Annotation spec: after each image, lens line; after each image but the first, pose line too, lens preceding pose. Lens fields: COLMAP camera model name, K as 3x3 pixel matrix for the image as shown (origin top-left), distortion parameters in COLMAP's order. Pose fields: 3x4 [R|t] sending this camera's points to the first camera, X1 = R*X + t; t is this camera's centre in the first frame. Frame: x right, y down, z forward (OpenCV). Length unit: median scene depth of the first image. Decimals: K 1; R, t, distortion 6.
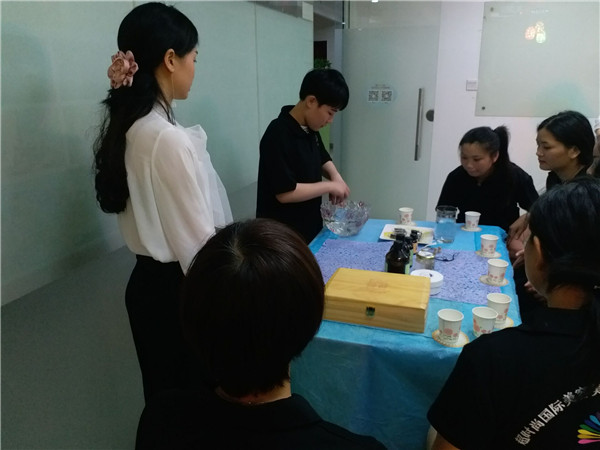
lens RADIAL K [[490.6, 0, 300.0], [0, 490.6, 225.0], [0, 0, 1]] dist [0.043503, -0.008849]
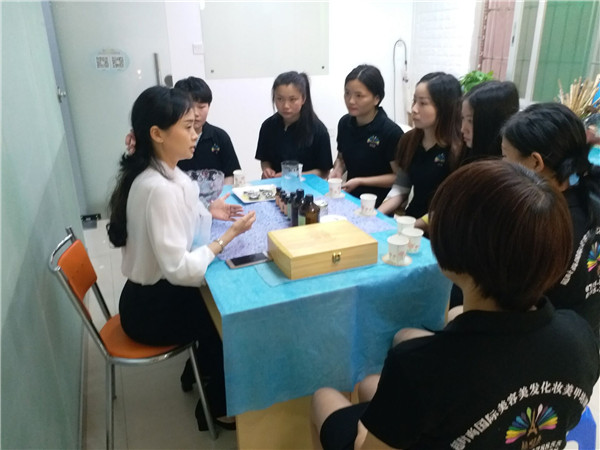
lens RADIAL K [[490.6, 0, 300.0], [0, 490.6, 225.0], [0, 0, 1]] dist [0.043503, -0.008849]
pose [[0.771056, -0.237985, 0.590623, -0.322771], [0.199982, 0.971107, 0.130220, -0.032292], [-0.604549, 0.017707, 0.796371, 0.105772]]
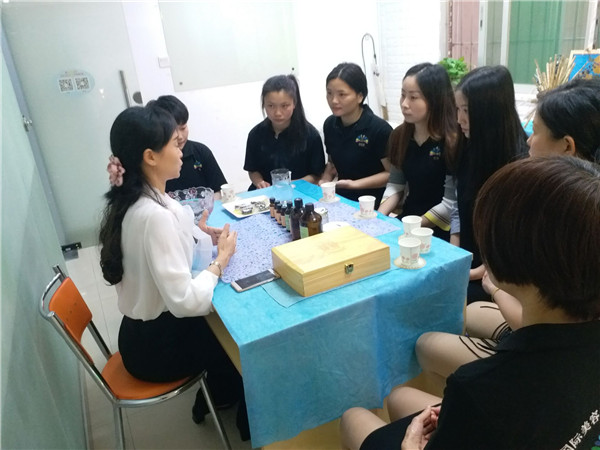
lens RADIAL K [[490.6, 0, 300.0], [0, 490.6, 225.0], [0, 0, 1]] dist [0.043503, -0.008849]
pose [[0.714296, -0.316771, 0.624049, -0.322940], [0.297405, 0.944571, 0.139055, -0.051073], [-0.633507, 0.086269, 0.768912, 0.155215]]
